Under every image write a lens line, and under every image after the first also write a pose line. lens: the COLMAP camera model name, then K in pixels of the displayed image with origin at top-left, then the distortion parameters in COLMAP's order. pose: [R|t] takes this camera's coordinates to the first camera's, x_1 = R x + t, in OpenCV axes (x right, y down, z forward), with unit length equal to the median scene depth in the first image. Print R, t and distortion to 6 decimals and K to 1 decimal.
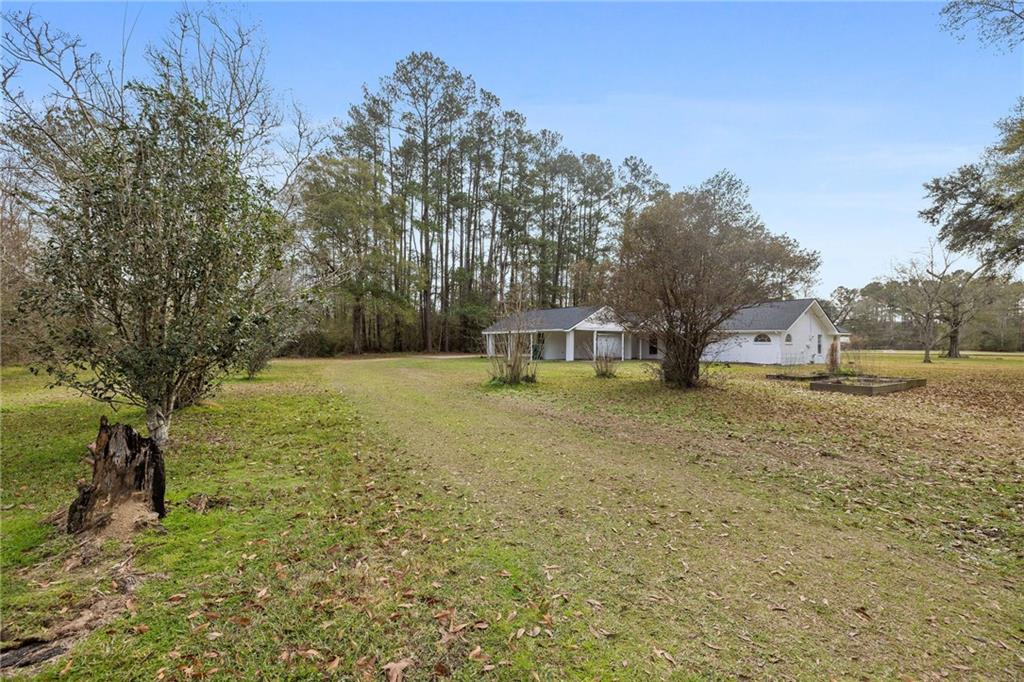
lens RADIAL K [[429.4, 0, 511.4], [0, 429.4, 341.1], [0, 0, 1]] dist [-0.002466, 0.000010]
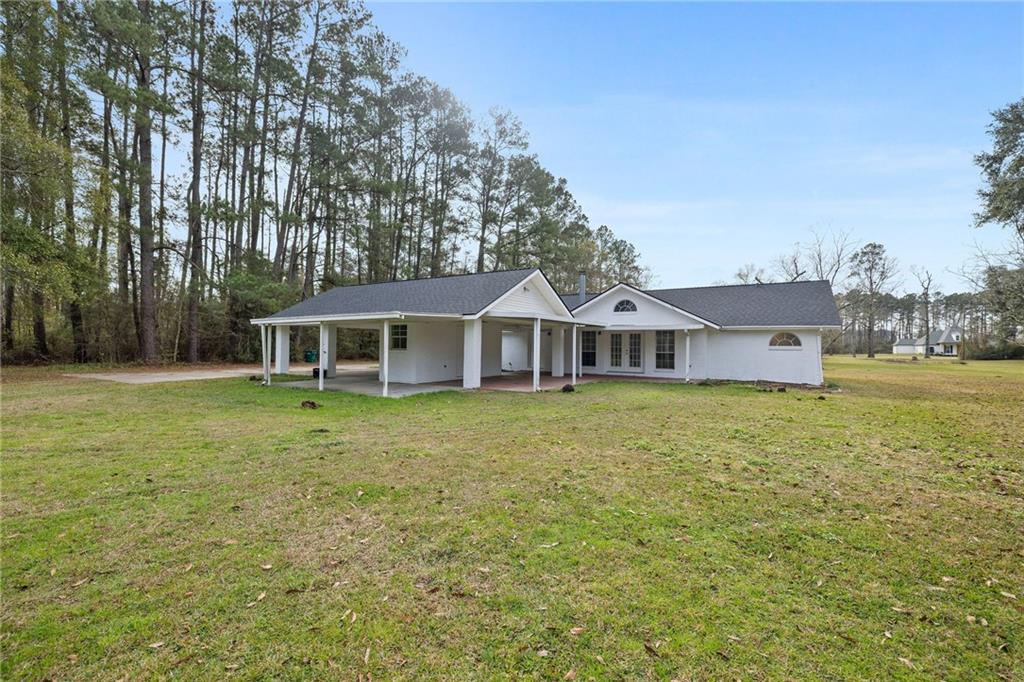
lens RADIAL K [[429.4, 0, 511.2], [0, 429.4, 339.7], [0, 0, 1]] dist [-0.002466, 0.000010]
pose [[0.916005, 0.013181, 0.400951, -0.009641], [-0.007324, 0.999843, -0.016137, 0.005588], [-0.401101, 0.011845, 0.915957, 0.564759]]
